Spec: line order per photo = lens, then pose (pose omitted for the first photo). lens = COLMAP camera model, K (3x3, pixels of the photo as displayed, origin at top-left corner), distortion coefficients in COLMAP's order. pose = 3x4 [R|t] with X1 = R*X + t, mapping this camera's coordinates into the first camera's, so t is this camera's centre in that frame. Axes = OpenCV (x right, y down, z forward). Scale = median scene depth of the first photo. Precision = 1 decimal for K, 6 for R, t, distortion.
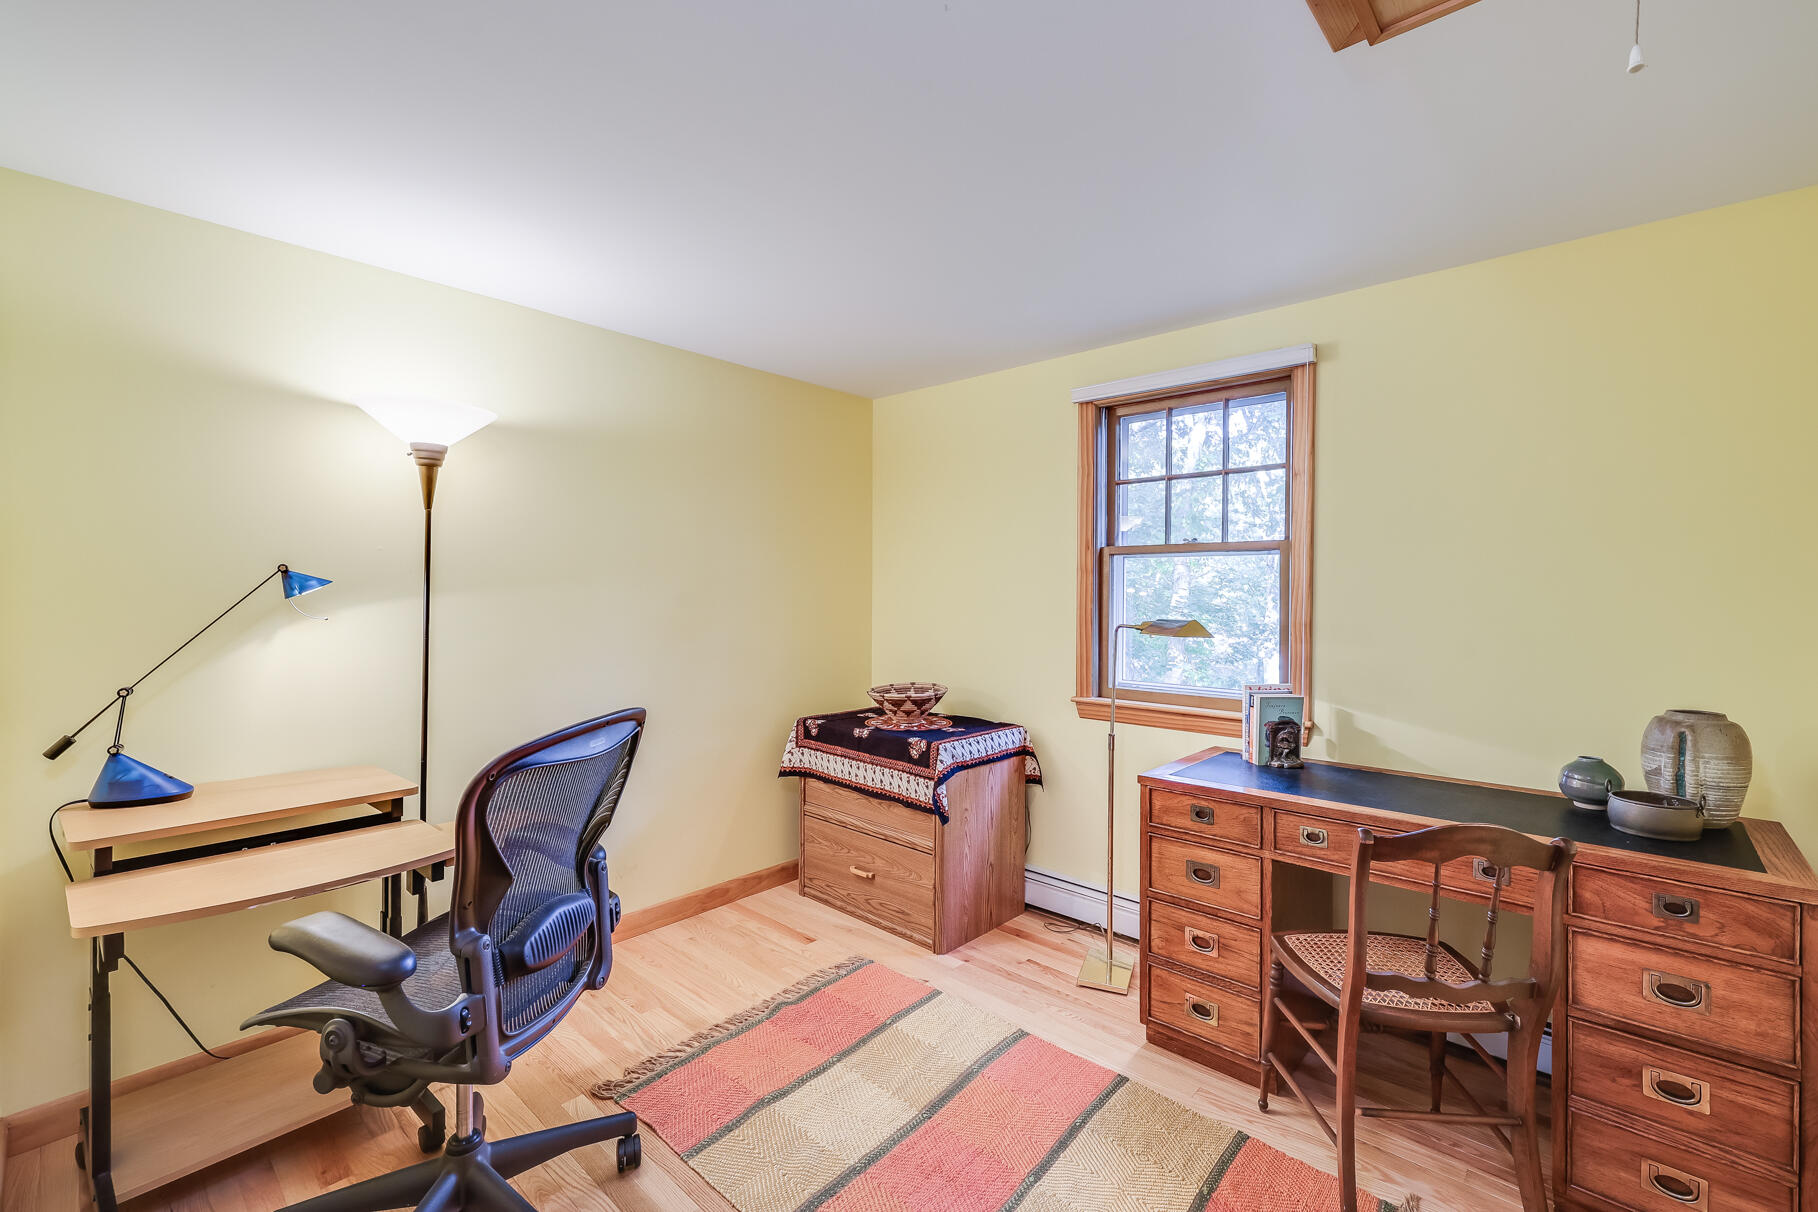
lens RADIAL K [[736.6, 0, 905.7], [0, 736.6, 603.0], [0, 0, 1]] dist [0.002609, 0.000580]
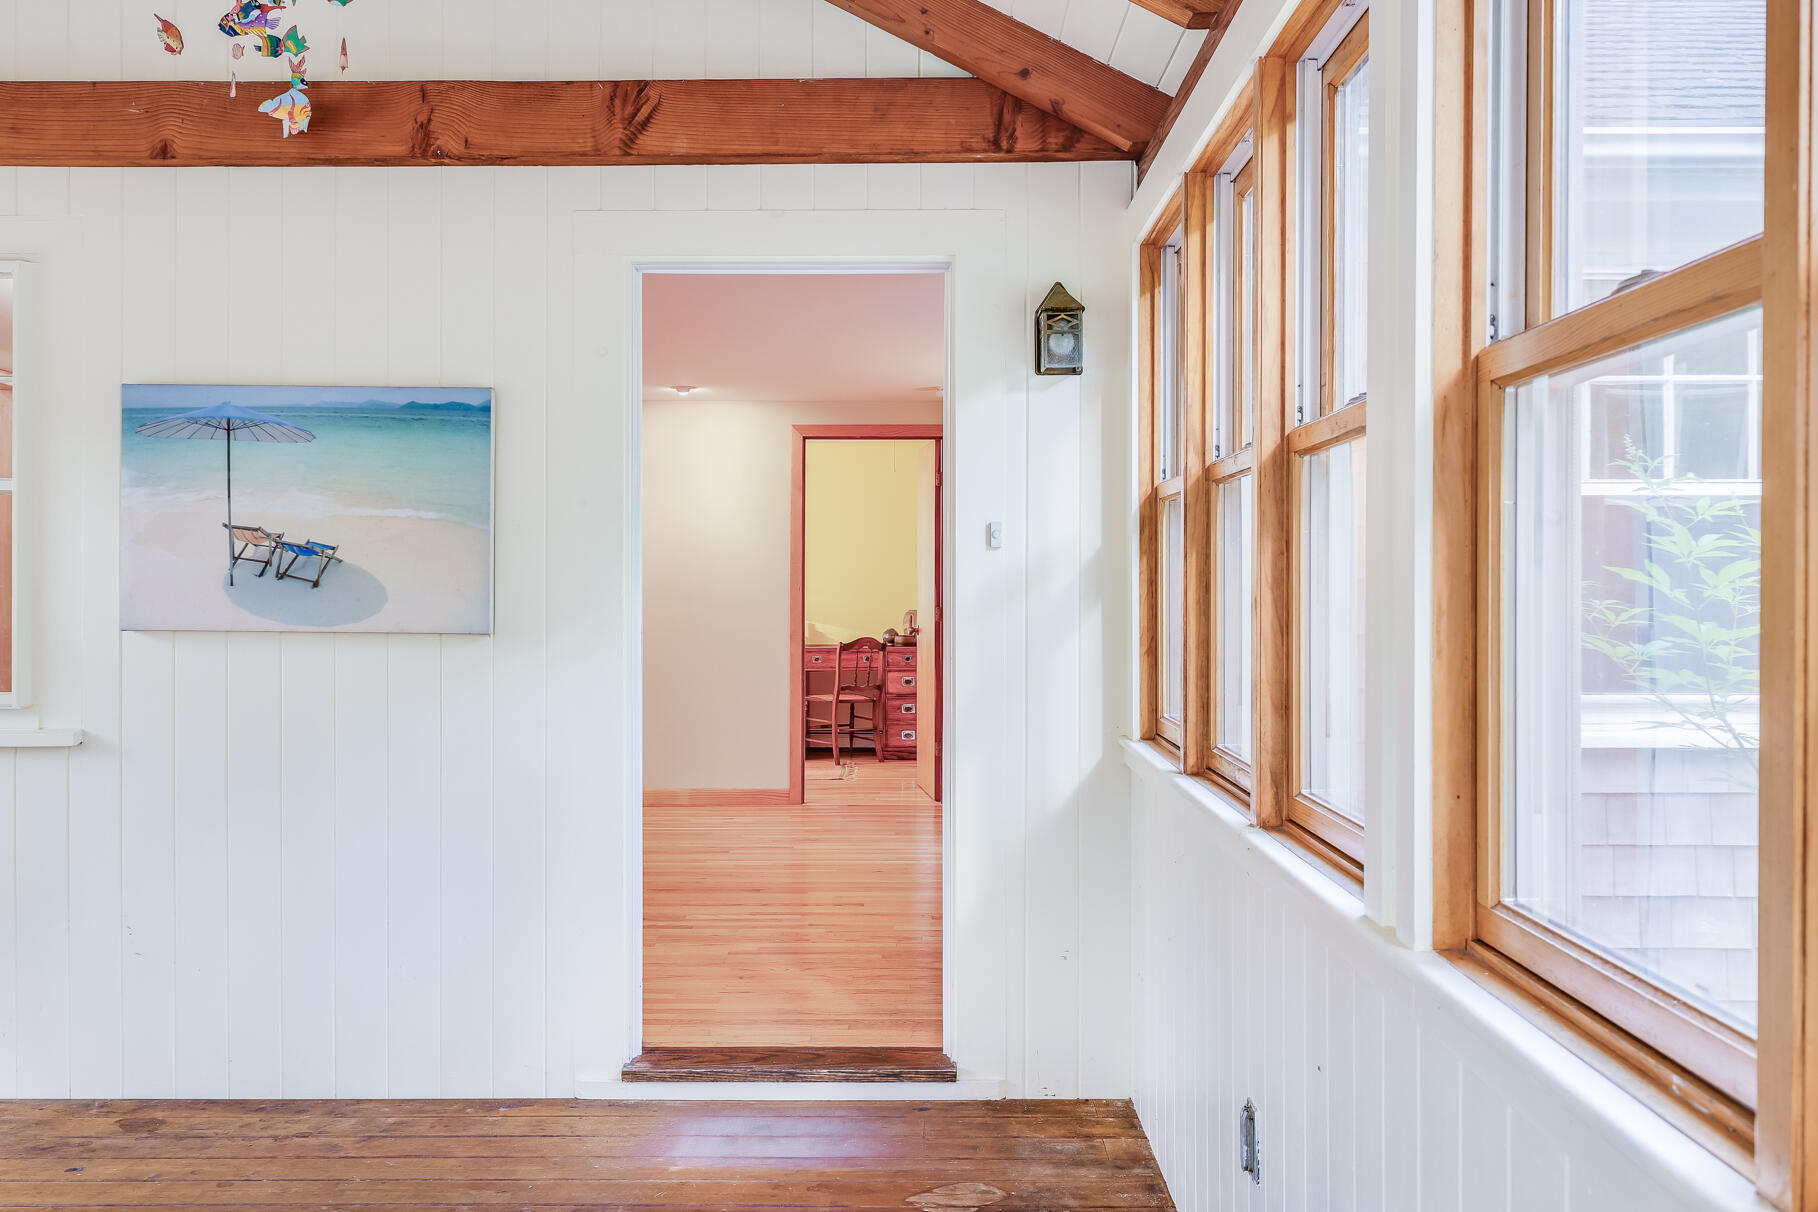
lens RADIAL K [[1710.5, 0, 916.2], [0, 1710.5, 590.0], [0, 0, 1]] dist [0.061188, -0.095169]
pose [[0.740996, -0.007193, 0.671471, -4.427702], [0.013248, 0.999905, -0.003909, 0.095991], [-0.671379, 0.011792, 0.741021, -5.098595]]
